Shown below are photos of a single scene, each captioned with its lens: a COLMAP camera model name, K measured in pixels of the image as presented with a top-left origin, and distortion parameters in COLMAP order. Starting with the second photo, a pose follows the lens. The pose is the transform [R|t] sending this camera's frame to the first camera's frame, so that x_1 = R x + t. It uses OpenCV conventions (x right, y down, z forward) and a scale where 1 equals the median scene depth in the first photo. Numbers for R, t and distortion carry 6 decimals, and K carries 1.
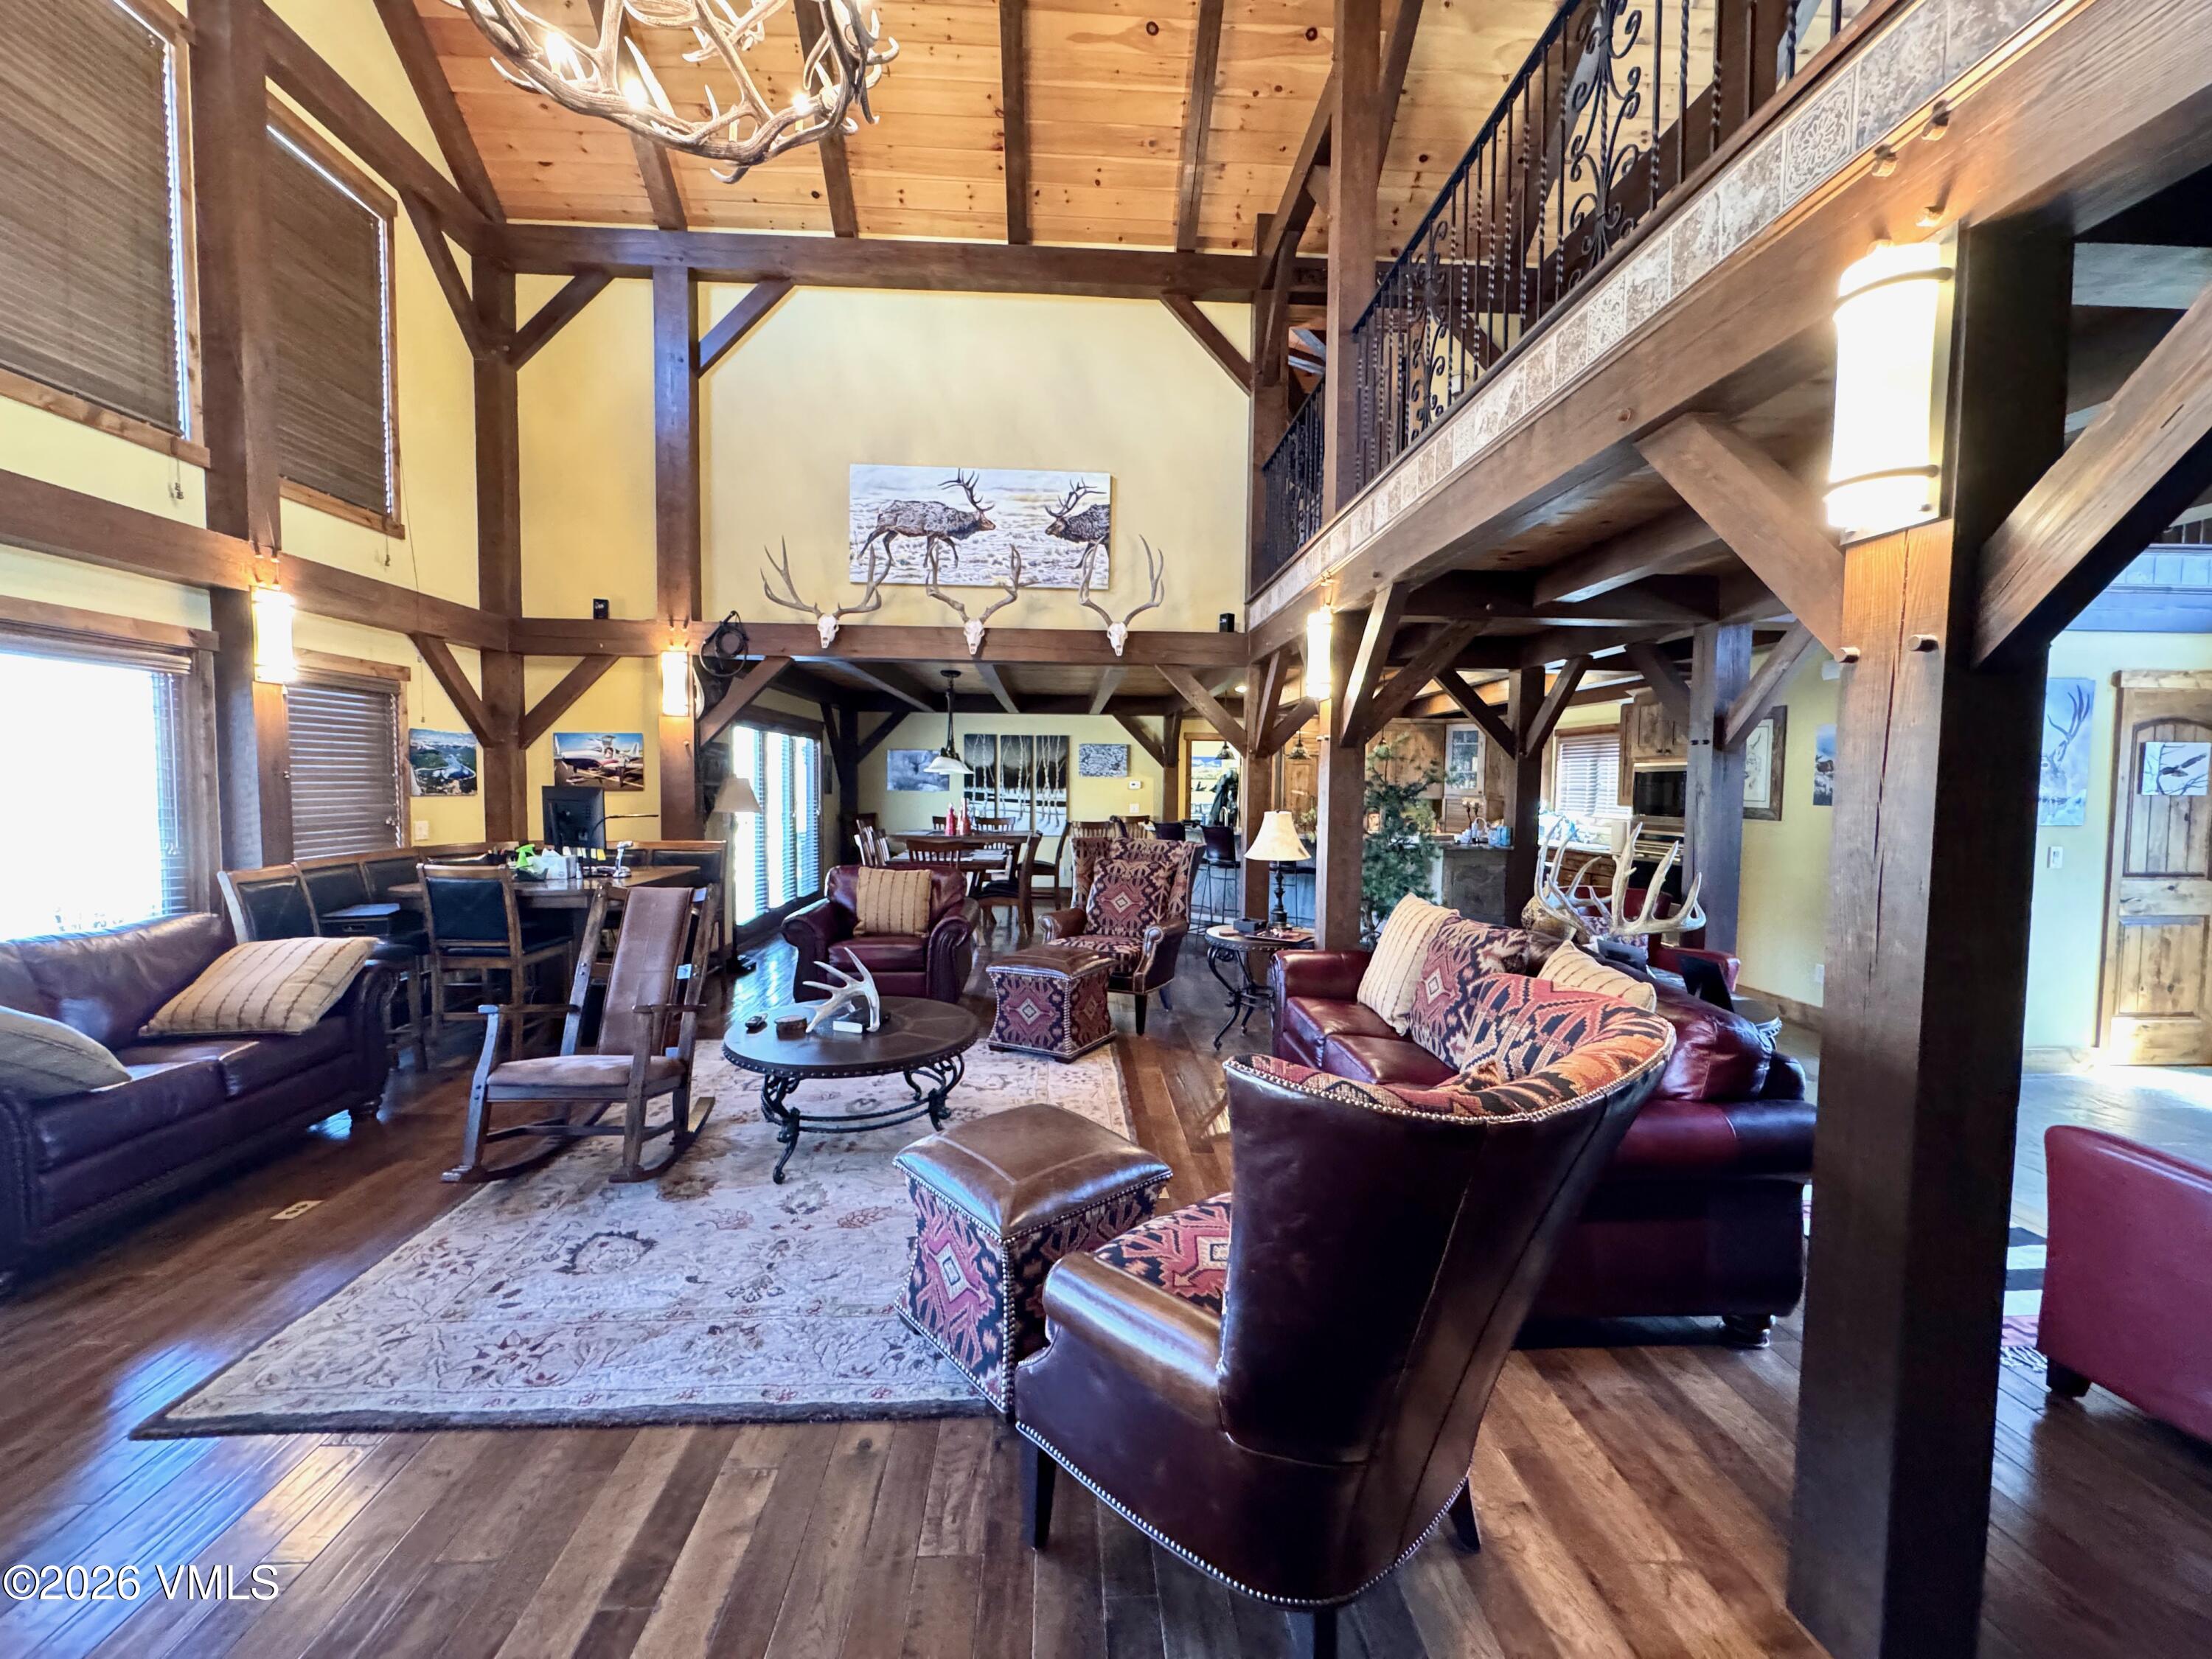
lens RADIAL K [[881.8, 0, 1113.2], [0, 881.8, 818.5], [0, 0, 1]] dist [-0.000410, -0.000120]
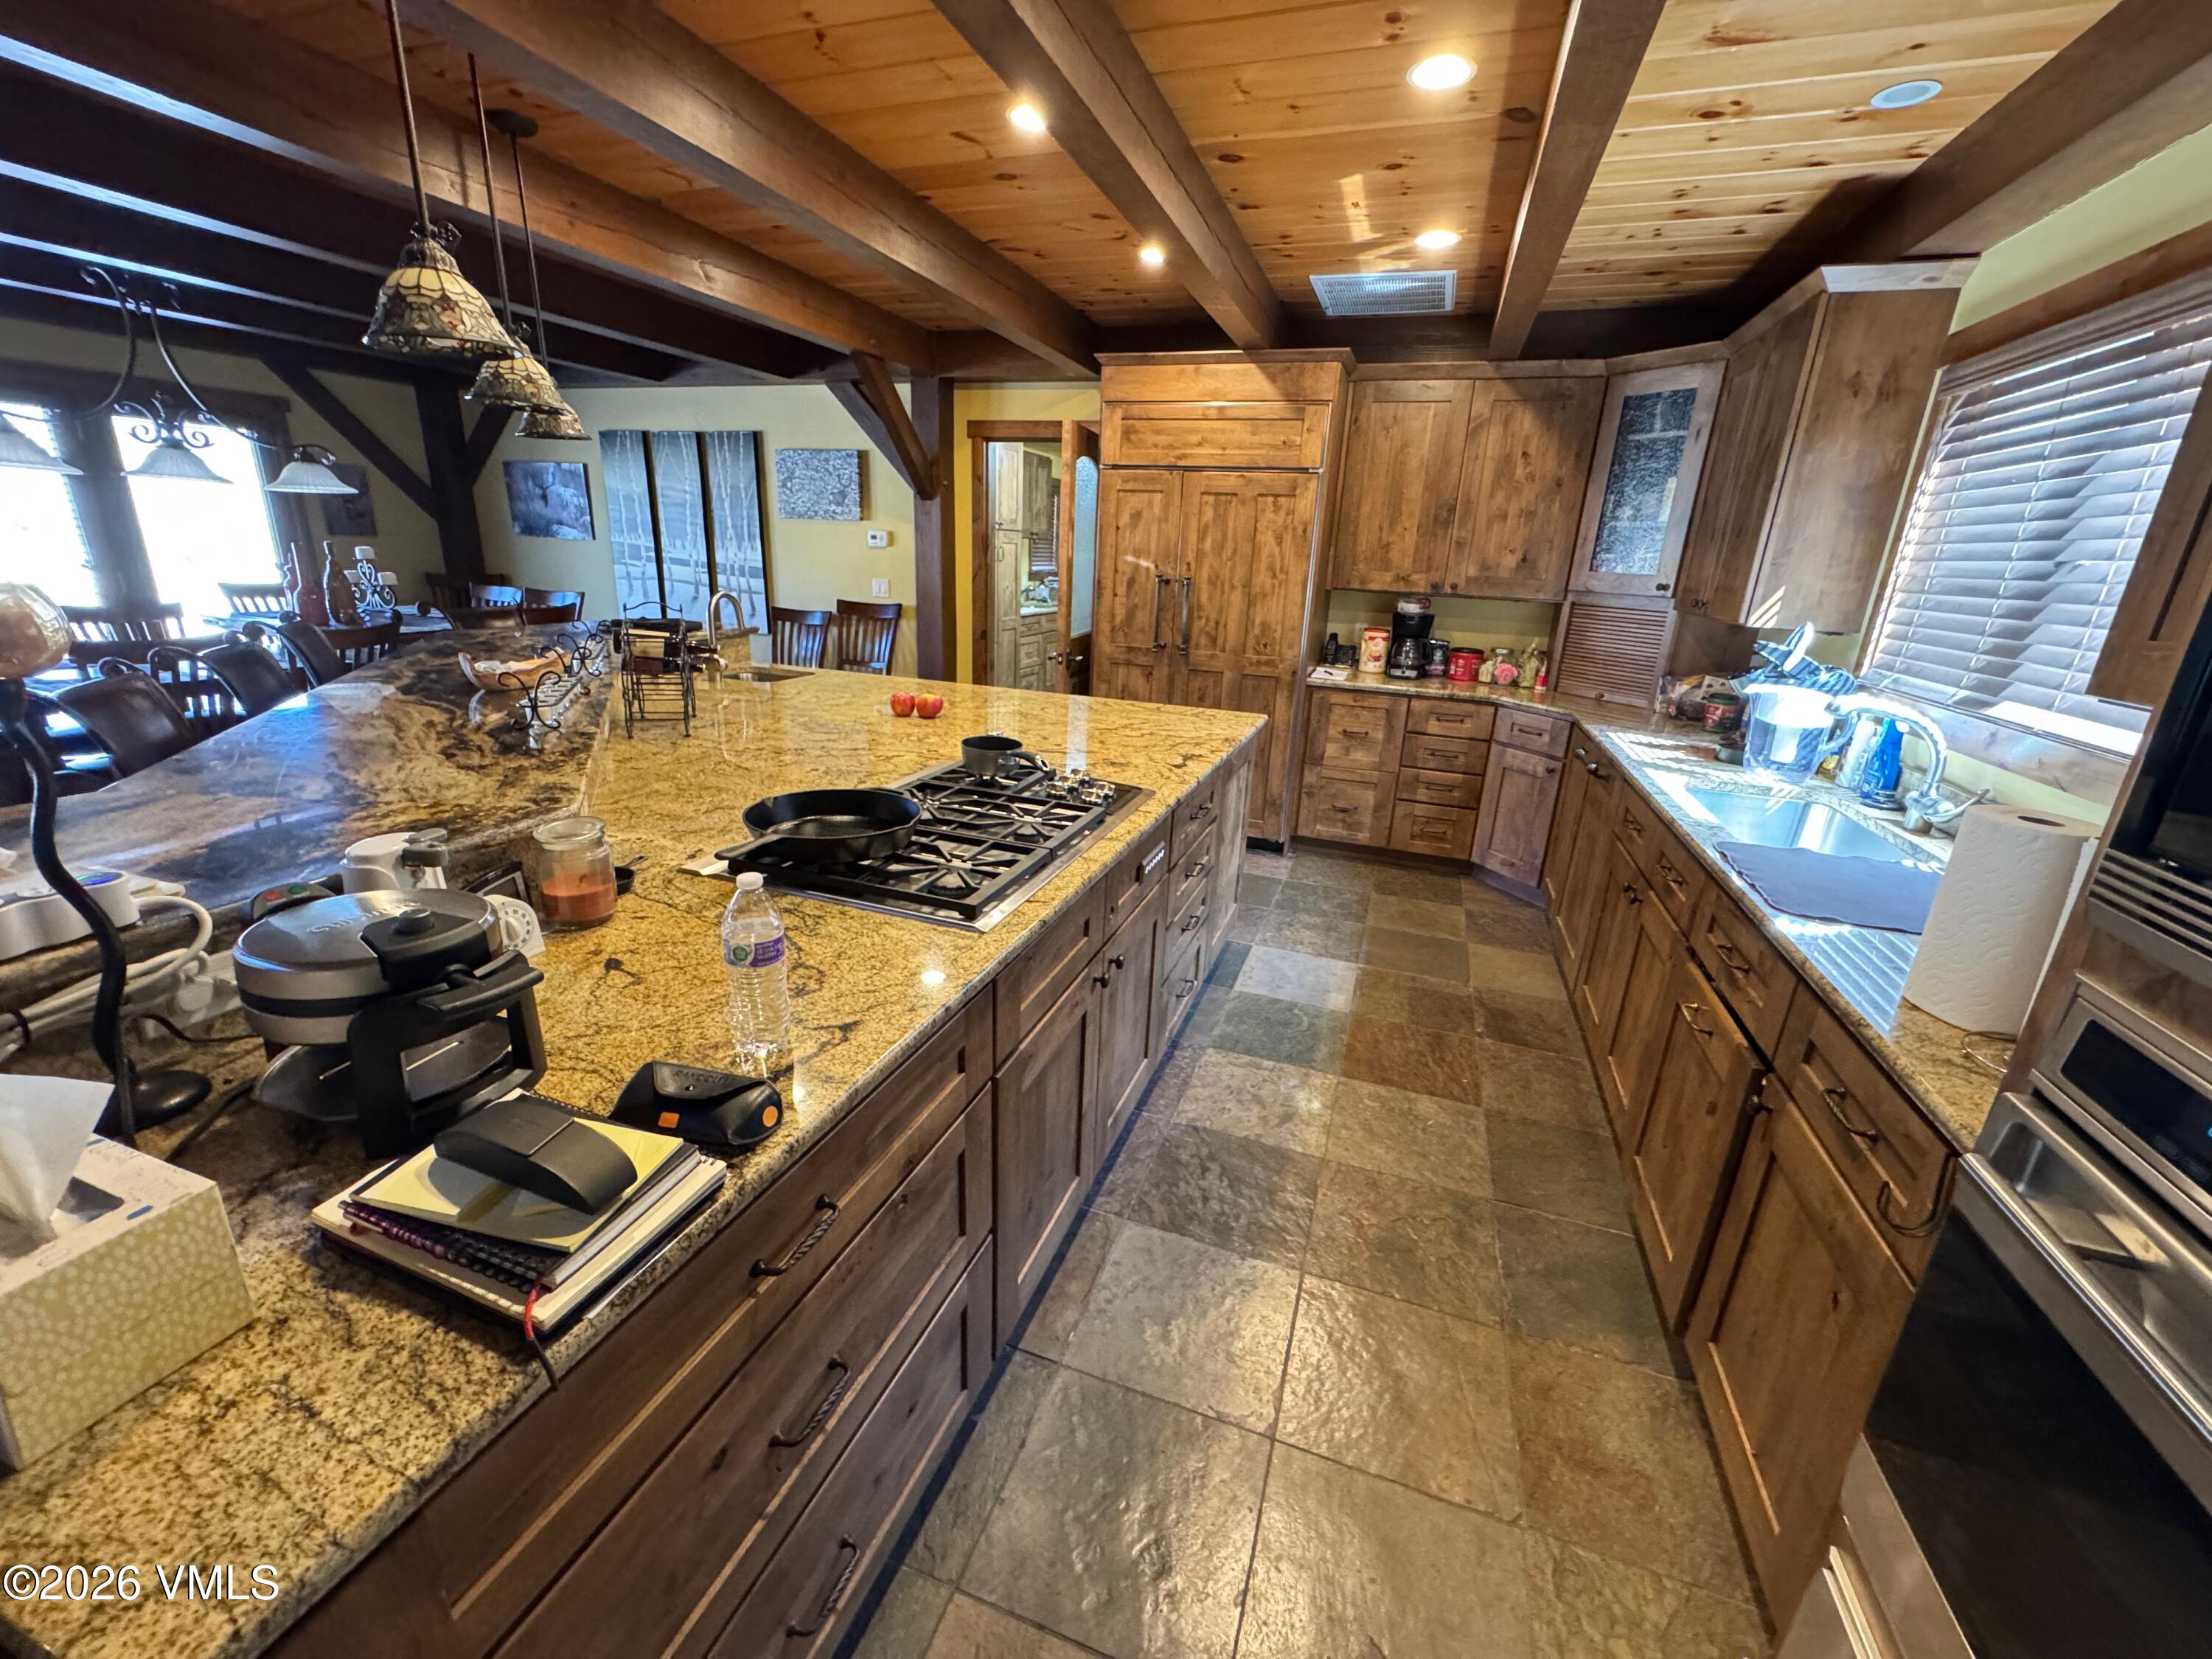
lens RADIAL K [[881.8, 0, 1105.0], [0, 881.8, 827.2], [0, 0, 1]] dist [-0.000410, -0.000120]
pose [[0.920057, 0.148664, -0.362483, 0.342296], [-0.054985, 0.965051, 0.256230, -0.016236], [0.387907, -0.215815, 0.896076, 0.580380]]
